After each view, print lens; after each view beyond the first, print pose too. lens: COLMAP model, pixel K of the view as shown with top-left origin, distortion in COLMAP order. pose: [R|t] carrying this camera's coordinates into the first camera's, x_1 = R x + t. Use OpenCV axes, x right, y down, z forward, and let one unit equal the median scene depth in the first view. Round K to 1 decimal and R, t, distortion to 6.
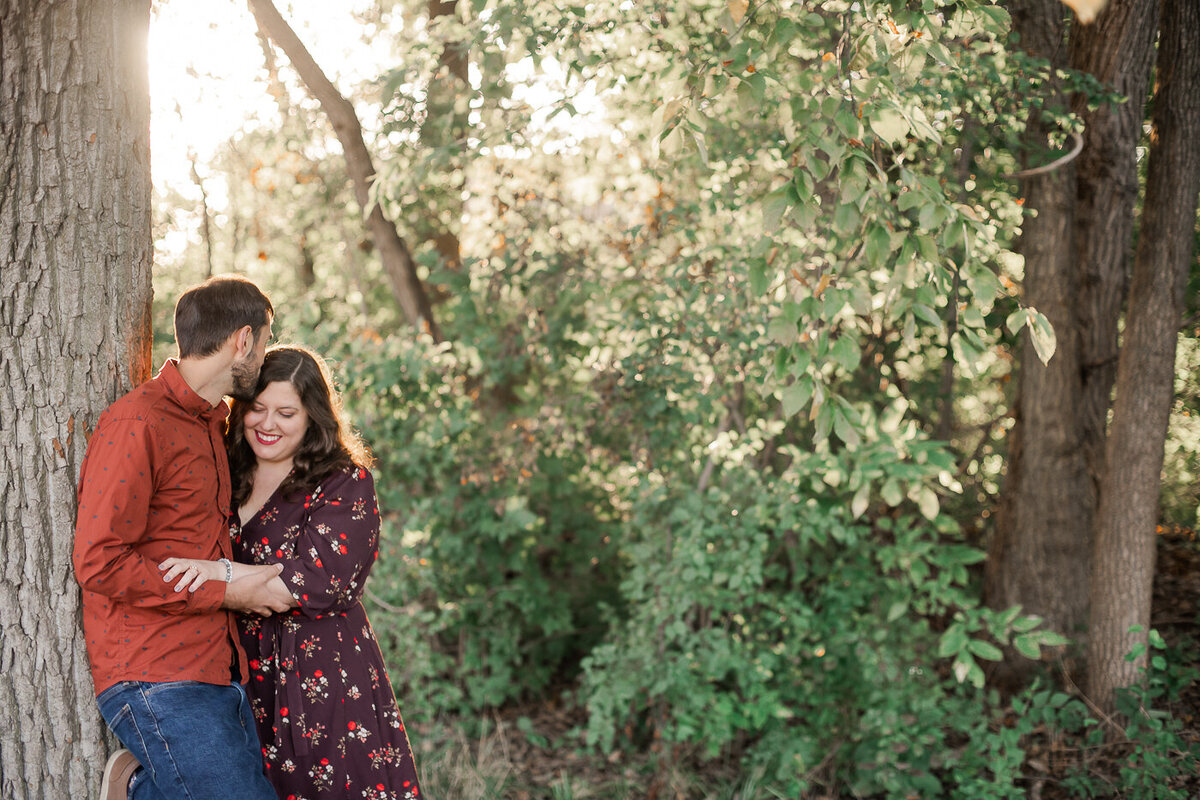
lens RADIAL K [[1741.7, 0, 566.7], [0, 1741.7, 412.0], [0, 0, 1]] dist [-0.099868, 0.000000]
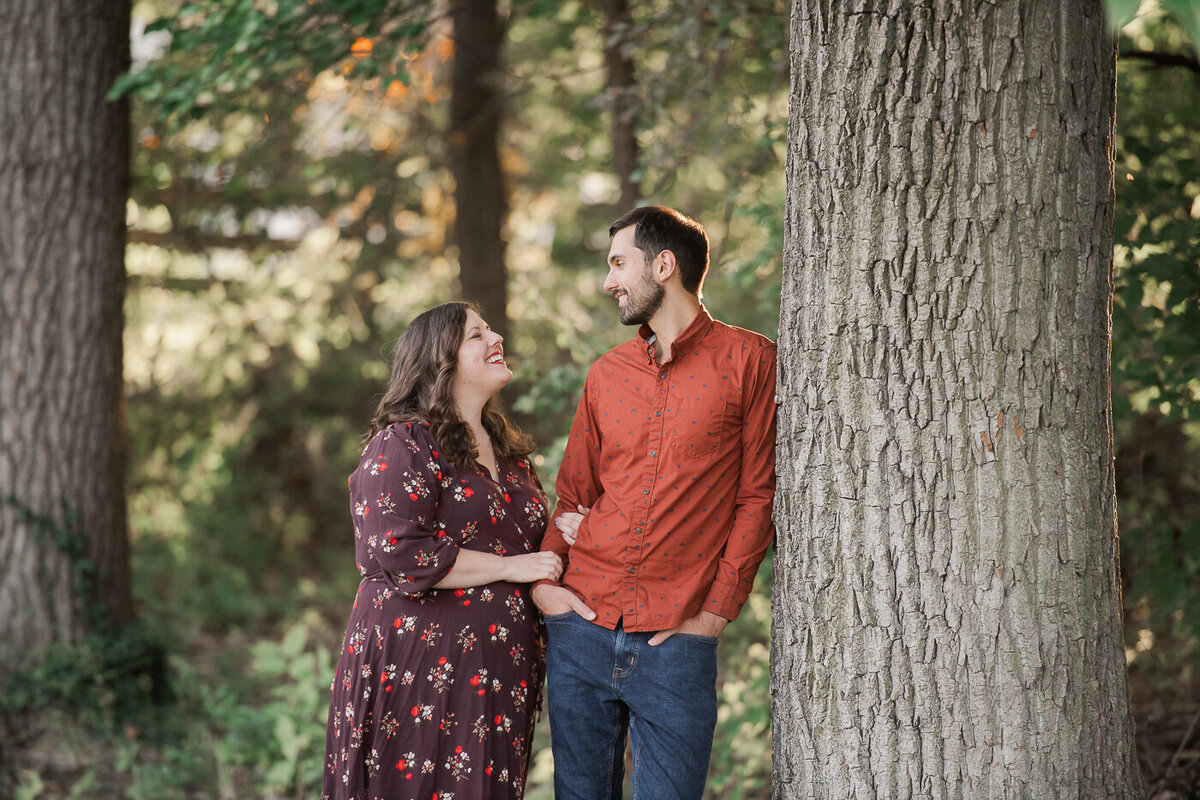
lens RADIAL K [[6812.9, 0, 633.9], [0, 6812.9, 426.1], [0, 0, 1]] dist [2.611884, 0.000000]
pose [[0.873742, 0.032431, -0.485306, 1.485371], [-0.052018, 0.998283, -0.026940, 0.132000], [0.483599, 0.048784, 0.873929, -2.629055]]
